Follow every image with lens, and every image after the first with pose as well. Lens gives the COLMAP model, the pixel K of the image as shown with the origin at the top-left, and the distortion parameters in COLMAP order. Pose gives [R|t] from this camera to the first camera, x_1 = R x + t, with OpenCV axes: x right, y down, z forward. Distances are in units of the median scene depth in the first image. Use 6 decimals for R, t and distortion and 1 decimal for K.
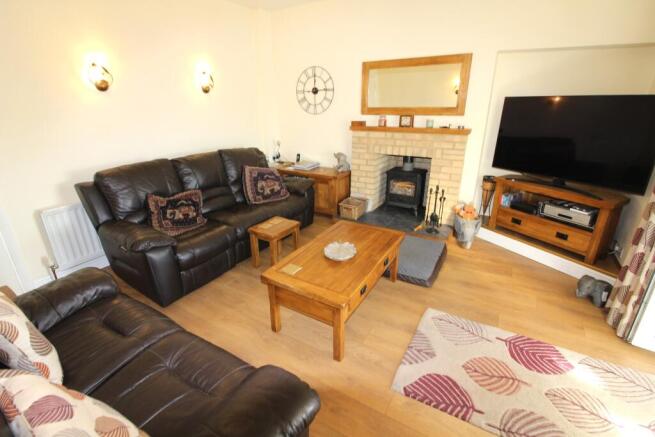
lens RADIAL K [[304.2, 0, 324.3], [0, 304.2, 217.3], [0, 0, 1]] dist [-0.009497, -0.008187]
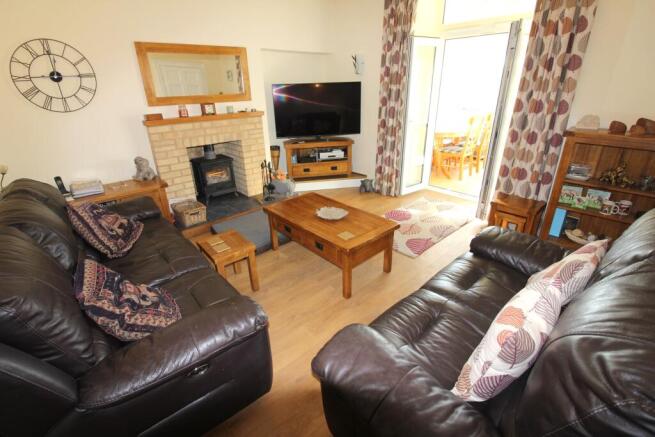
lens RADIAL K [[304.2, 0, 325.5], [0, 304.2, 218.1], [0, 0, 1]] dist [-0.009497, -0.008187]
pose [[0.280633, -0.381480, 0.880749, -0.625304], [0.354713, 0.893881, 0.274145, -0.129294], [-0.891865, 0.235479, 0.386169, 0.345085]]
